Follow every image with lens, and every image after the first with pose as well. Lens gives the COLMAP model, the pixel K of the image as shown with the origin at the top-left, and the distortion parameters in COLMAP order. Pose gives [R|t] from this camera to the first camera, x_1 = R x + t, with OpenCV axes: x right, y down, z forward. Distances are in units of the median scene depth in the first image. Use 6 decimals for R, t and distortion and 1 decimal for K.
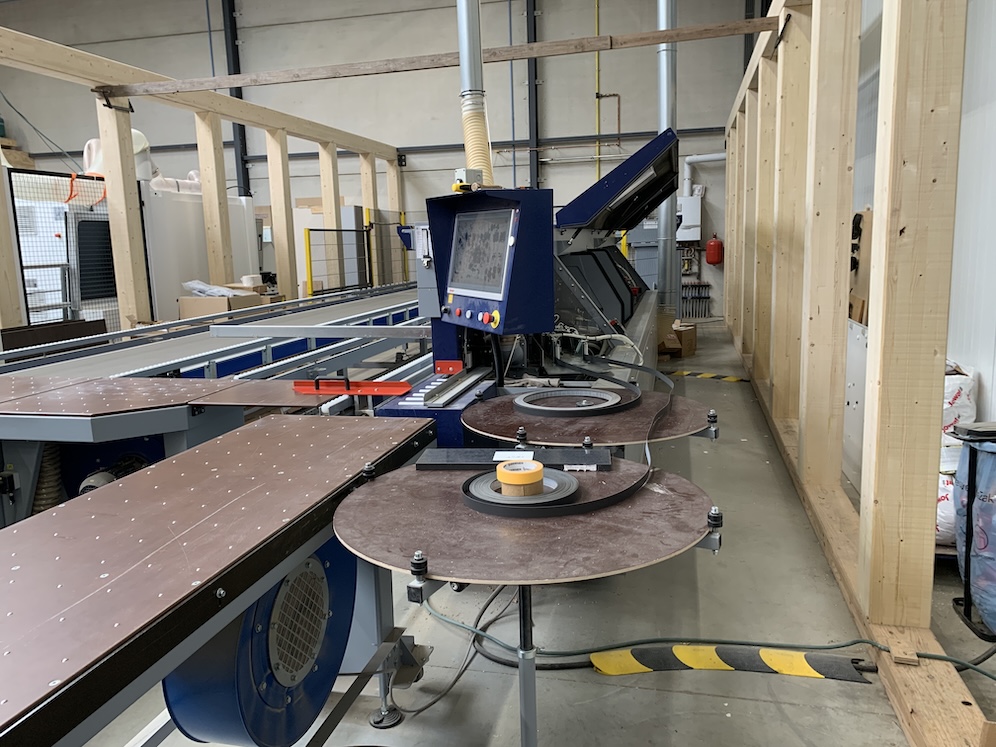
lens RADIAL K [[762.2, 0, 497.8], [0, 762.2, 364.8], [0, 0, 1]] dist [0.036507, -0.039727]
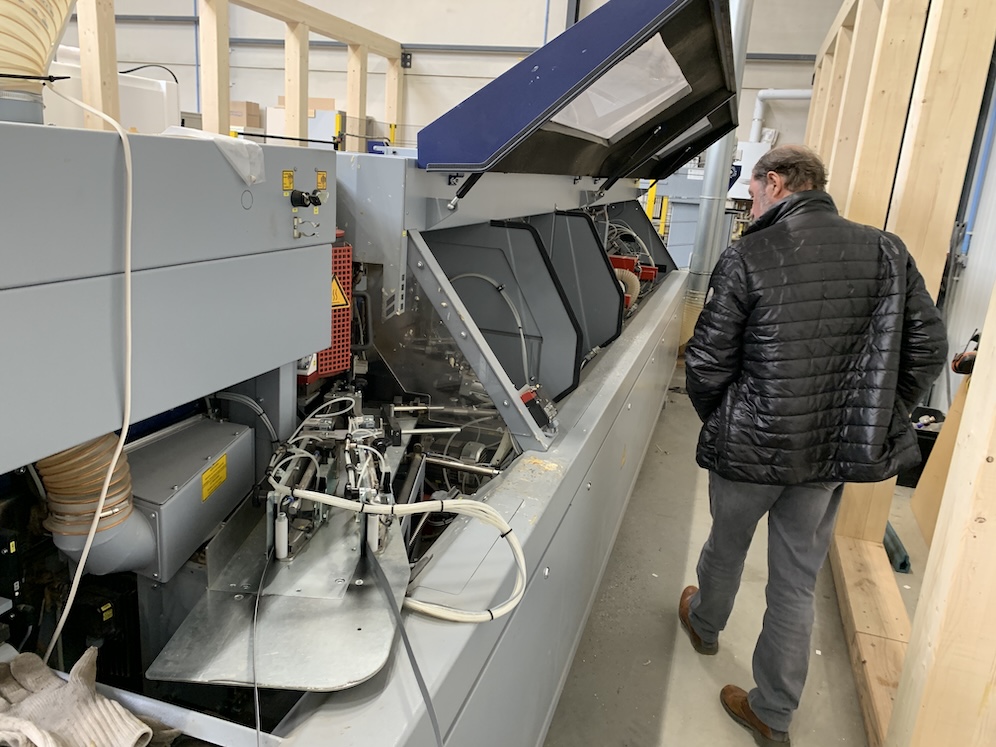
lens RADIAL K [[762.2, 0, 497.8], [0, 762.2, 364.8], [0, 0, 1]] dist [0.036507, -0.039727]
pose [[0.992088, 0.116881, -0.045819, 0.064622], [-0.112266, 0.989327, 0.092886, -0.048226], [0.056187, -0.087007, 0.994622, 0.236795]]
